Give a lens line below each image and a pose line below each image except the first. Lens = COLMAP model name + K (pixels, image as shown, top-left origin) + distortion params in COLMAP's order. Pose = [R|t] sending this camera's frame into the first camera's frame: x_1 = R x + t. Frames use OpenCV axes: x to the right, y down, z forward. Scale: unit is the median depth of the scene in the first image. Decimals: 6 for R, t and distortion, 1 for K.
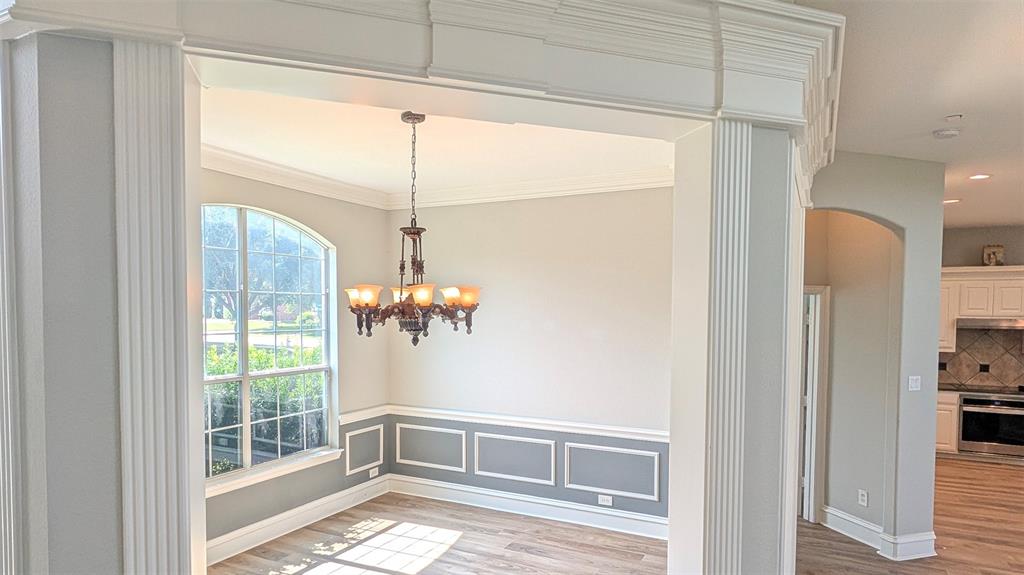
lens RADIAL K [[594.6, 0, 519.8], [0, 594.6, 333.1], [0, 0, 1]] dist [0.002470, -0.001443]
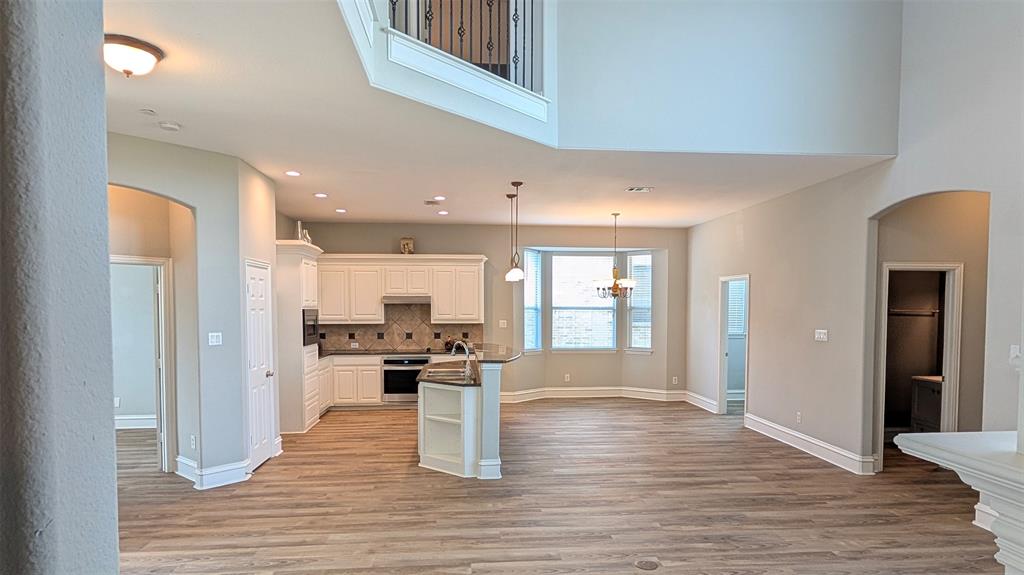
lens RADIAL K [[594.6, 0, 519.8], [0, 594.6, 333.1], [0, 0, 1]] dist [0.002470, -0.001443]
pose [[0.846977, -0.031708, 0.530684, 0.471424], [0.027806, 0.999496, 0.015341, 0.061057], [-0.530903, 0.001762, 0.847431, -0.287421]]
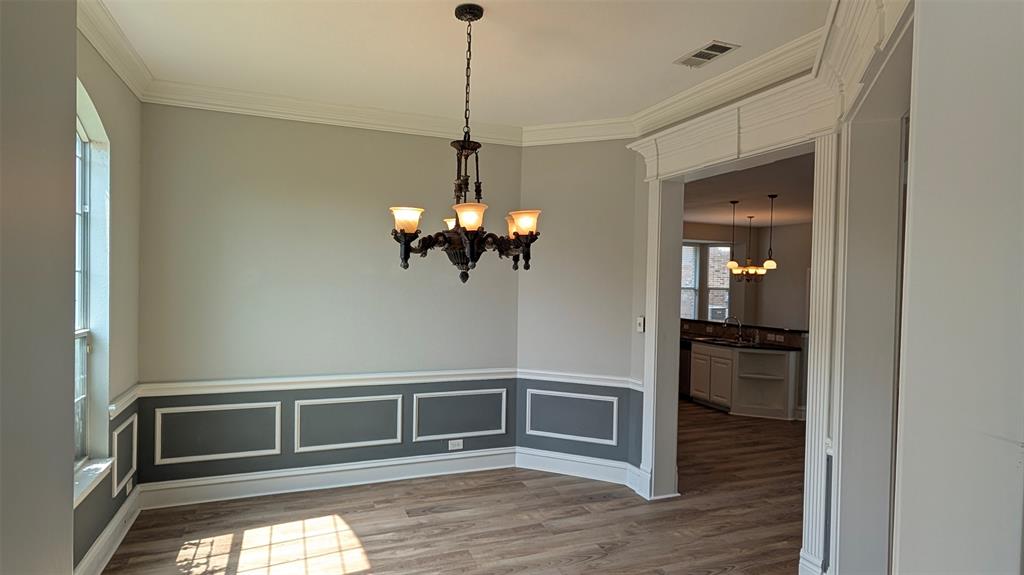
lens RADIAL K [[563.3, 0, 512.0], [0, 563.3, 287.5], [0, 0, 1]] dist [-0.001781, -0.000779]
pose [[0.661944, -0.001142, 0.749552, -0.494109], [0.014031, 0.999843, -0.010867, 0.025691], [-0.749422, 0.017711, 0.661856, 0.284644]]
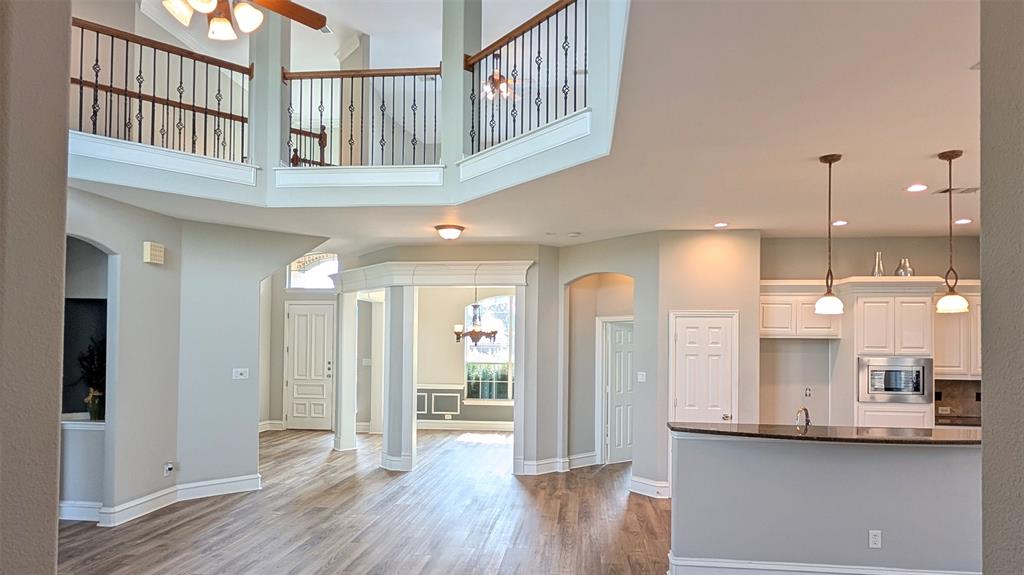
lens RADIAL K [[594.6, 0, 519.8], [0, 594.6, 333.1], [0, 0, 1]] dist [0.002470, -0.001443]
pose [[0.348890, -0.019251, -0.936966, 1.710093], [-0.043731, 0.998365, -0.036796, 0.035940], [0.936143, 0.053813, 0.347478, 0.145738]]
